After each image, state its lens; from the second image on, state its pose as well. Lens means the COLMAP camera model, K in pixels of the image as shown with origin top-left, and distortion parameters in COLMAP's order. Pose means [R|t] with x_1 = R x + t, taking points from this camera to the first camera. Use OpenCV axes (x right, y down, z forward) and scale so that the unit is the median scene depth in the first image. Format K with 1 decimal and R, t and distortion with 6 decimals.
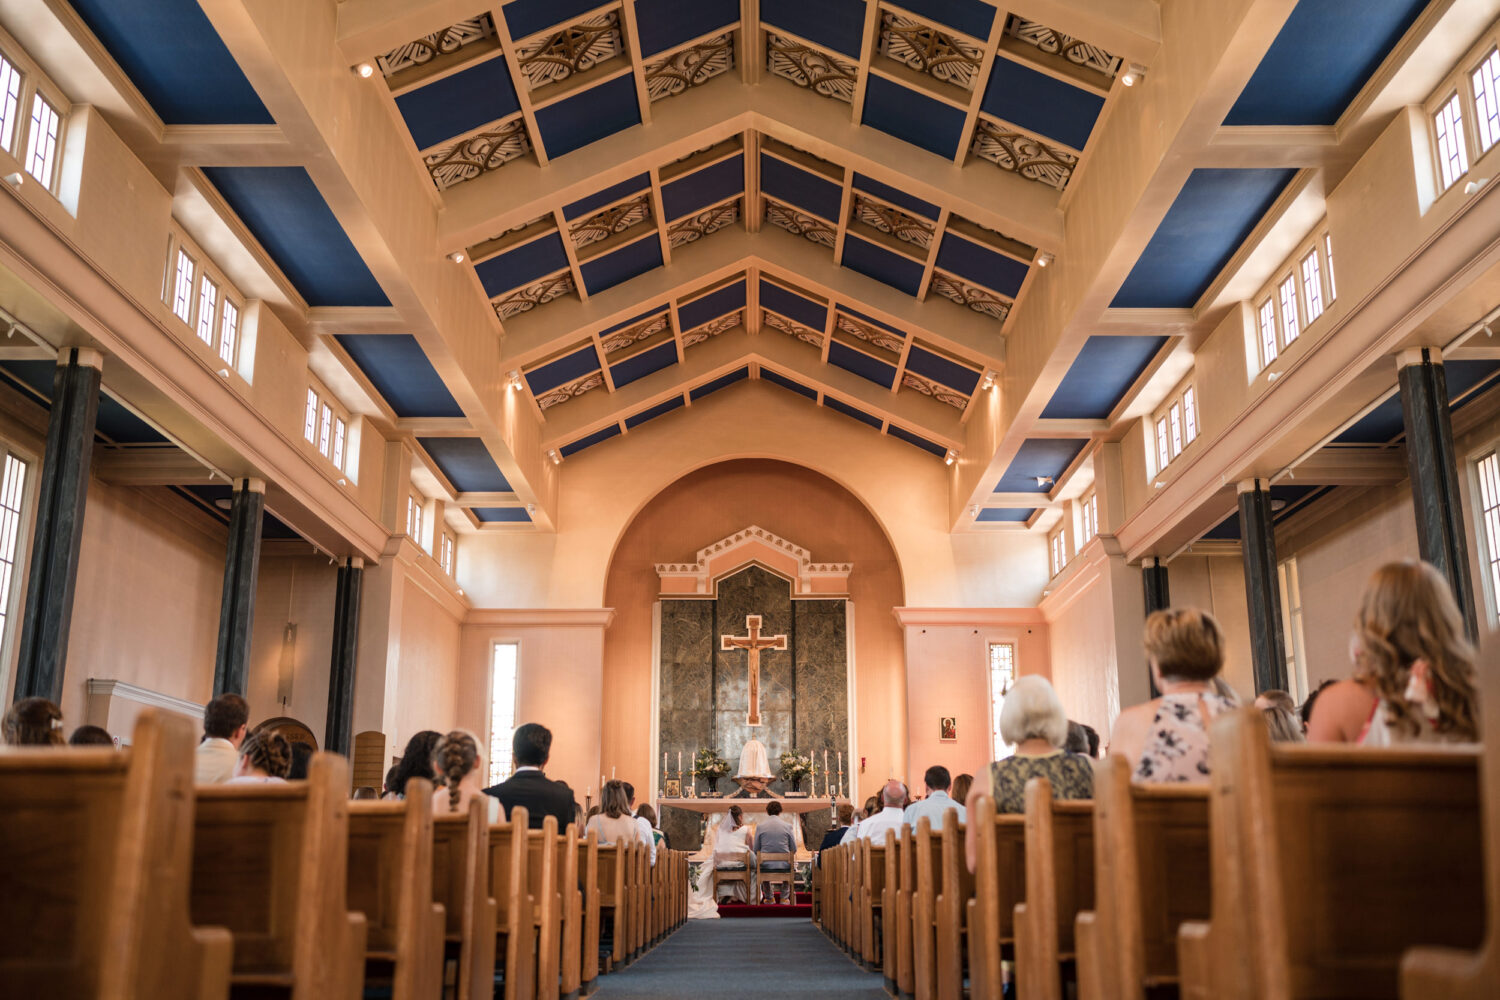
lens RADIAL K [[1469.7, 0, 744.9], [0, 1469.7, 495.9], [0, 0, 1]] dist [0.008092, 0.000000]
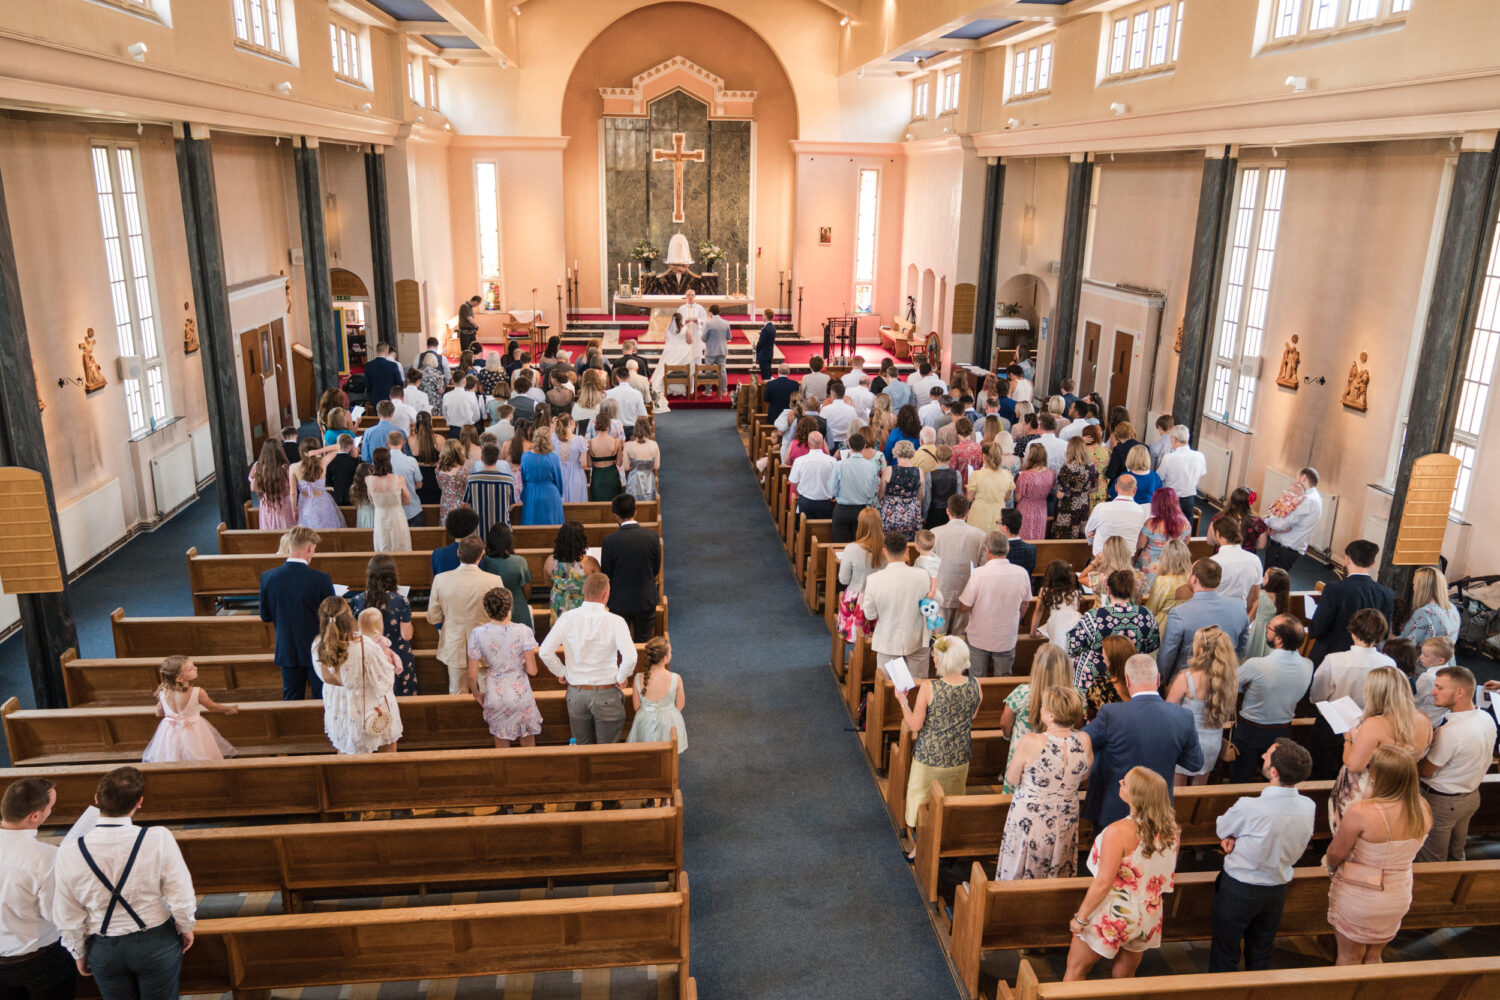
lens RADIAL K [[1117.7, 0, 757.2], [0, 1117.7, 537.6], [0, 0, 1]] dist [-0.035588, 0.004214]
pose [[0.993659, -0.016712, 0.111190, -0.043244], [-0.045309, 0.845532, 0.531999, -0.152176], [-0.102906, -0.533663, 0.839413, -0.000768]]
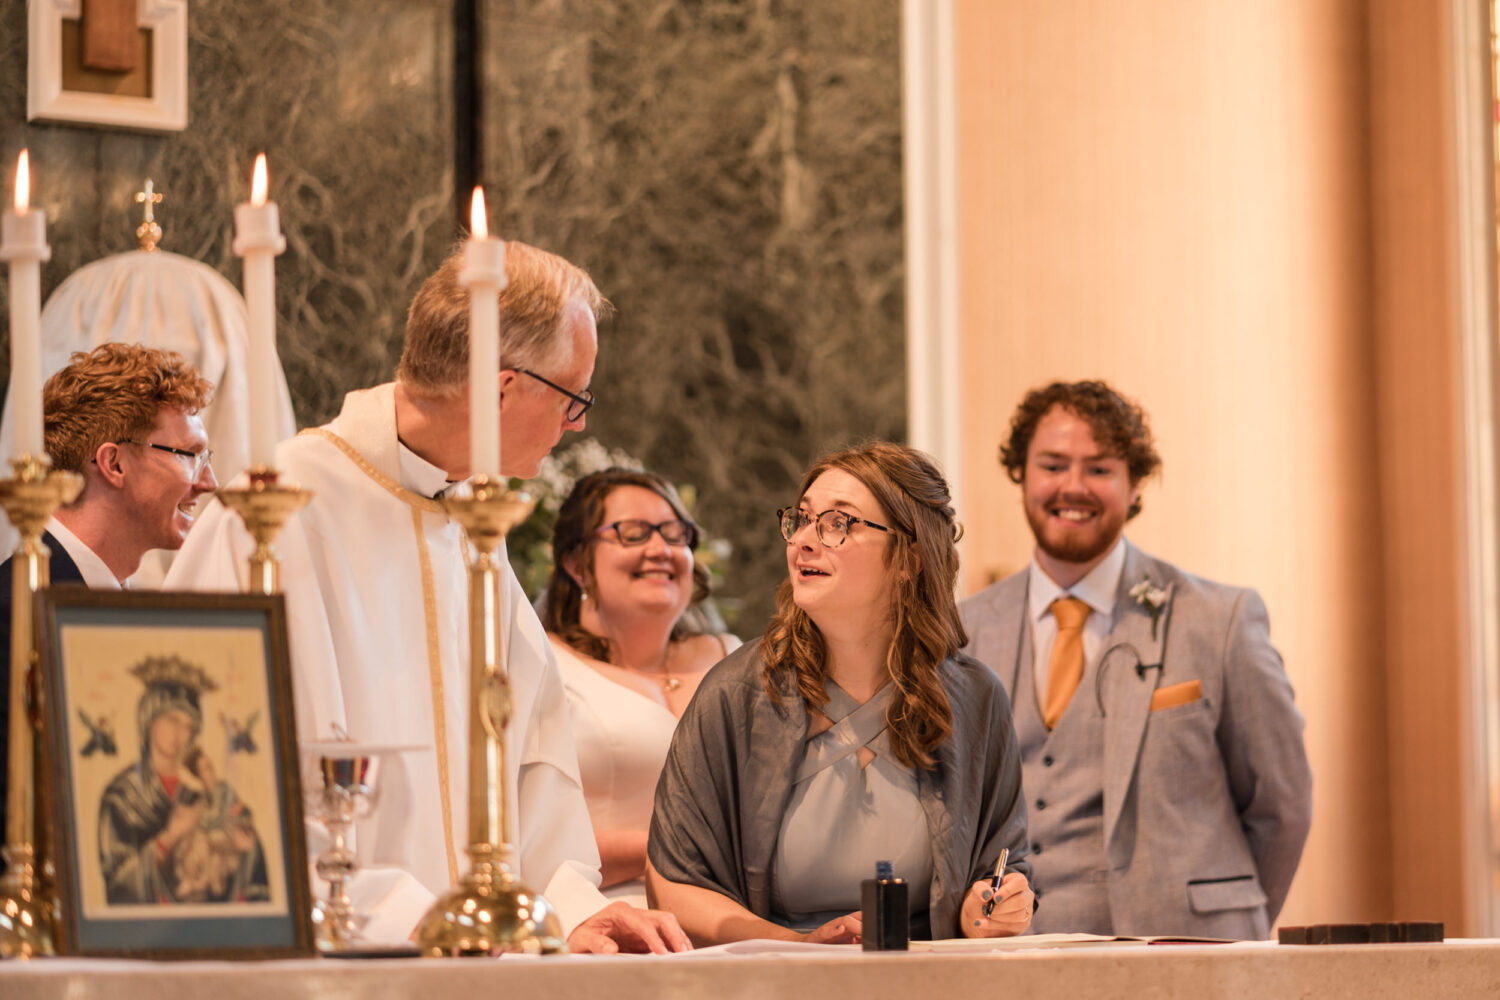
lens RADIAL K [[4050.5, 0, 750.6], [0, 4050.5, 501.5], [0, 0, 1]] dist [0.076622, 0.000000]
pose [[0.862478, 0.040091, 0.504504, -0.099196], [-0.109875, 0.987914, 0.109331, 0.160358], [-0.494024, -0.149728, 0.856459, 0.811882]]
